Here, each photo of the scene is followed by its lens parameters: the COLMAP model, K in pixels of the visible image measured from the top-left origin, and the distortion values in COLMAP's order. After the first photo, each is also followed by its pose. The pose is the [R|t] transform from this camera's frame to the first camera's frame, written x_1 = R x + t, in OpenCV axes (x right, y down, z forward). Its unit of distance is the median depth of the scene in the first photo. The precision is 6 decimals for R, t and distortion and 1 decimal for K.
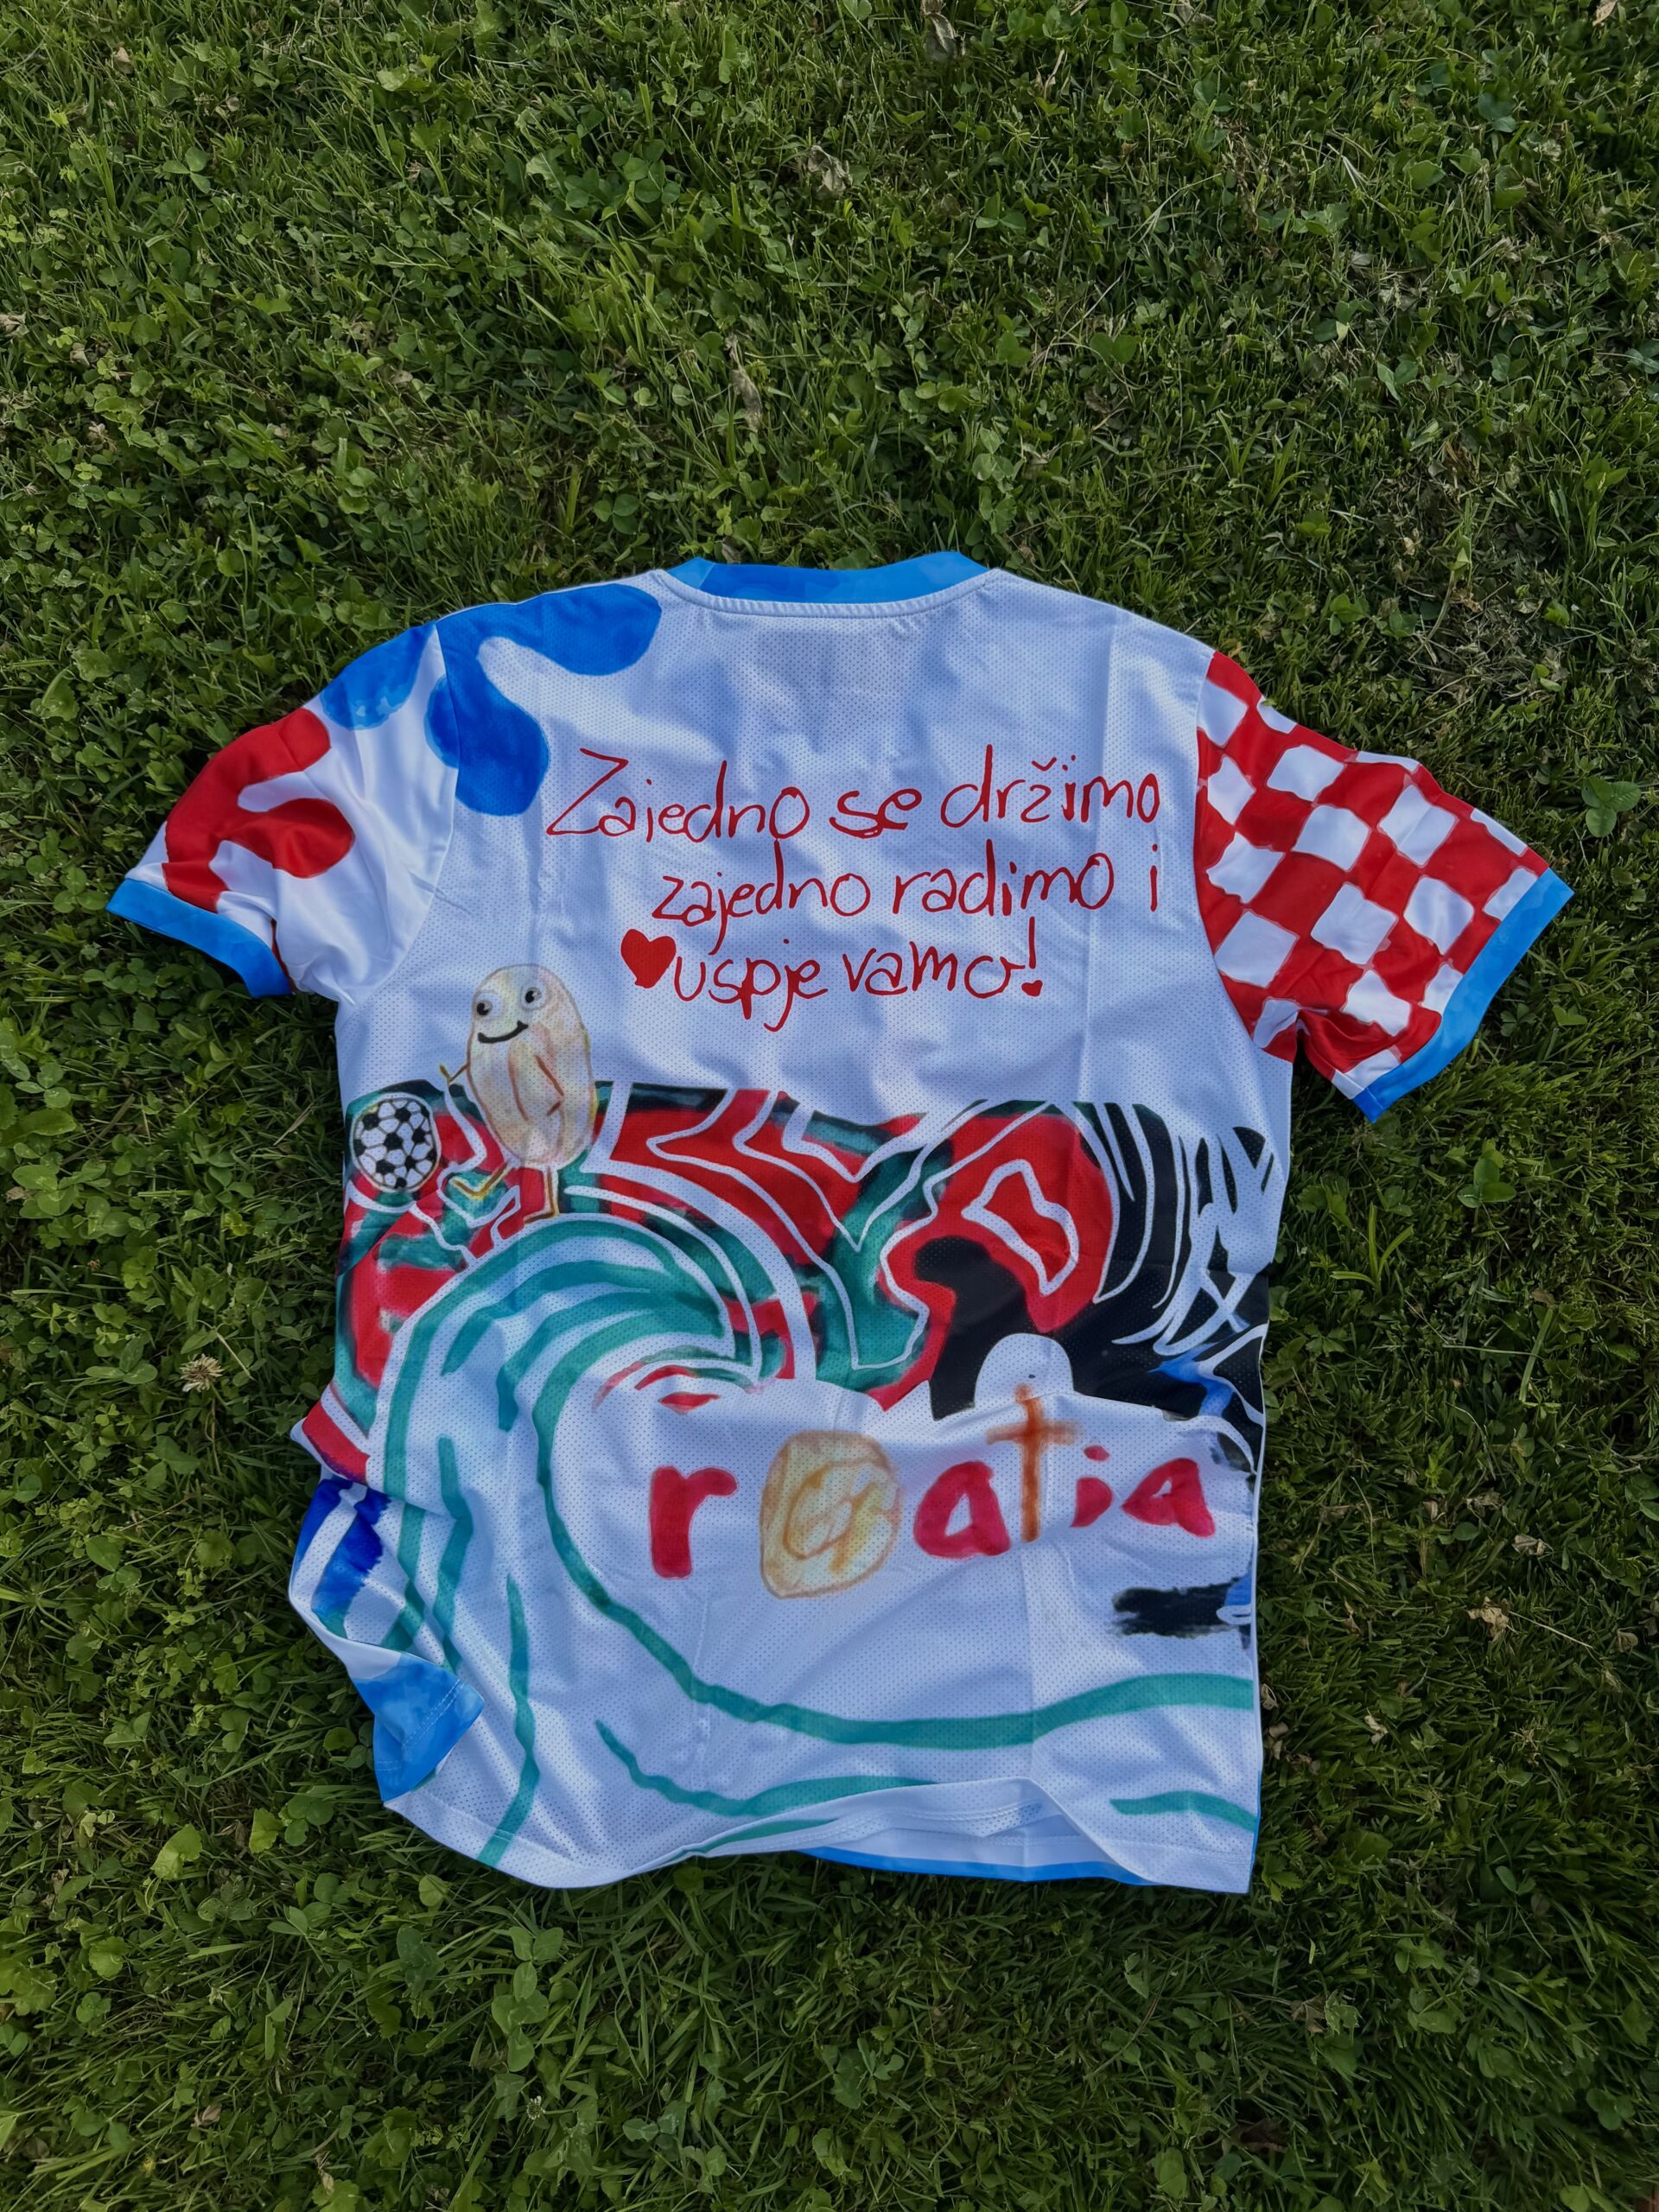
lens RADIAL K [[1543.6, 0, 828.7], [0, 1543.6, 1106.0], [0, 0, 1]] dist [0.040636, 0.003223]
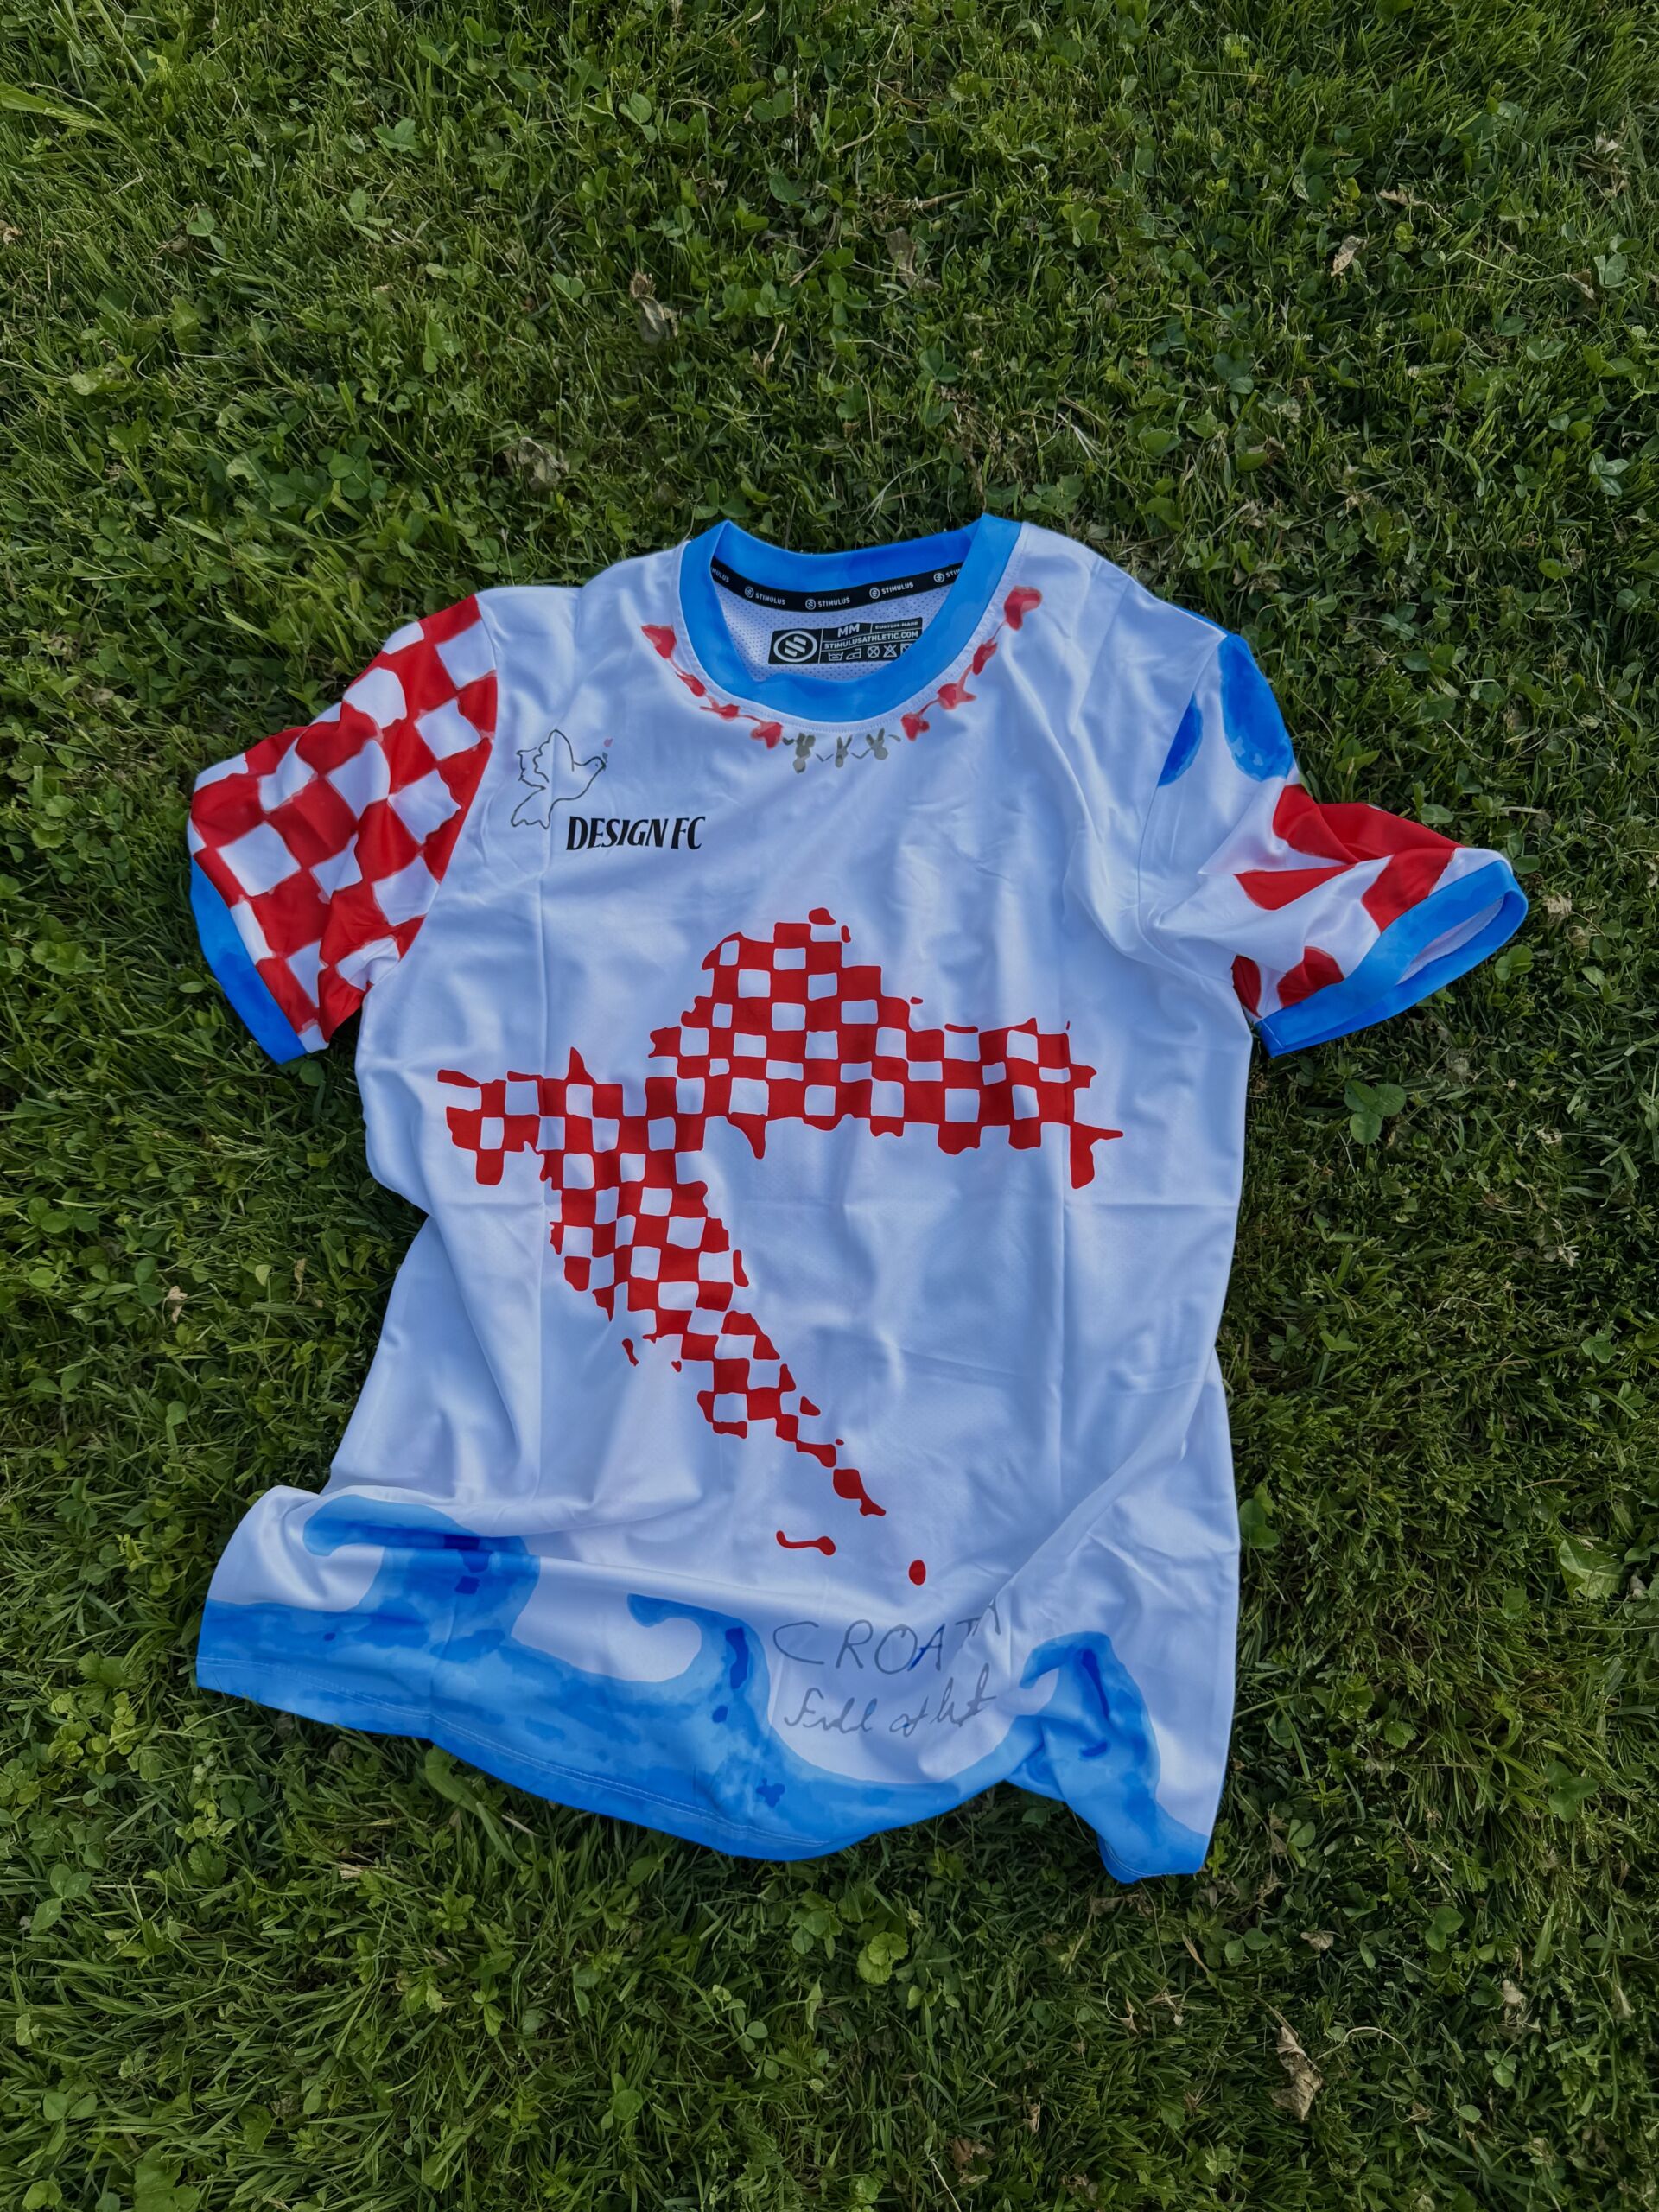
lens RADIAL K [[1543.6, 0, 828.7], [0, 1543.6, 1106.0], [0, 0, 1]] dist [0.040636, 0.003223]
pose [[0.998939, -0.044305, -0.012598, 0.169281], [0.044229, 0.999002, -0.006269, -0.189279], [0.012863, 0.005705, 0.999901, 0.054133]]
